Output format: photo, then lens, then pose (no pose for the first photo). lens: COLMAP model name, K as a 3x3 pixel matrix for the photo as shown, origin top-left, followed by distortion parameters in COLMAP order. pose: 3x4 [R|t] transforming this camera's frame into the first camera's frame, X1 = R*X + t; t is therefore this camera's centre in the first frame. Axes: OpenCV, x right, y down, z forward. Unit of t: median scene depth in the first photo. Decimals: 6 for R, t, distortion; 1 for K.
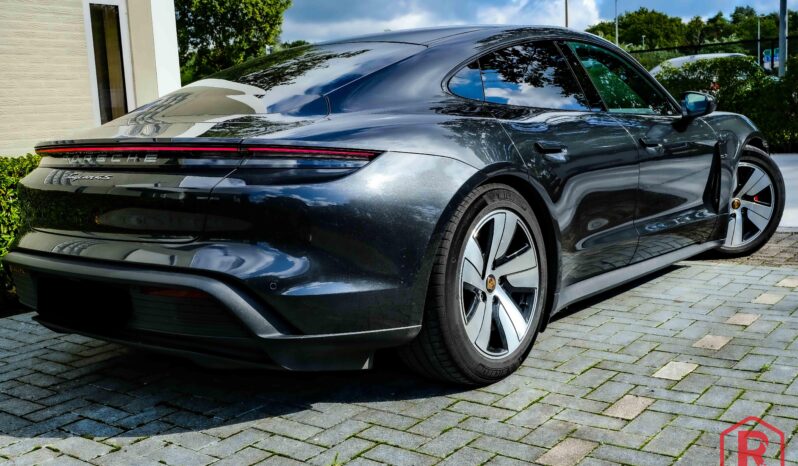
lens RADIAL K [[870.8, 0, 399.0], [0, 870.8, 232.1], [0, 0, 1]] dist [-0.011992, 0.000000]
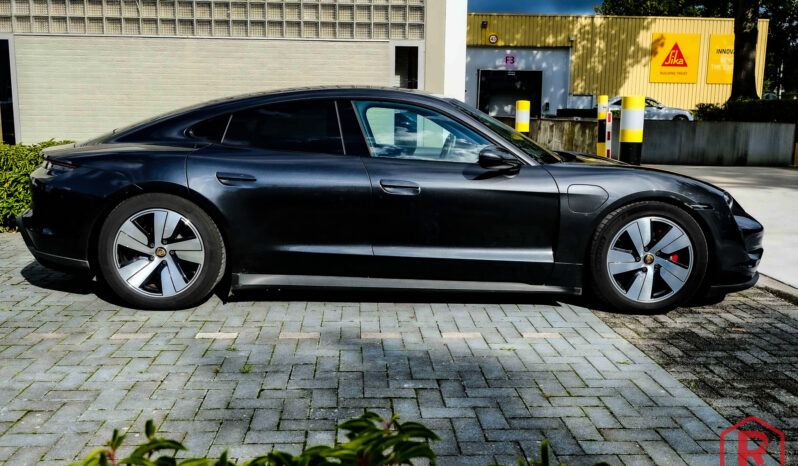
lens RADIAL K [[769.2, 0, 399.6], [0, 769.2, 235.0], [0, 0, 1]] dist [0.000558, 0.000000]
pose [[0.637490, 0.172323, -0.750940, 1.478098], [-0.141586, 0.984270, 0.105671, -0.191523], [0.757338, 0.038959, 0.651860, 0.376776]]
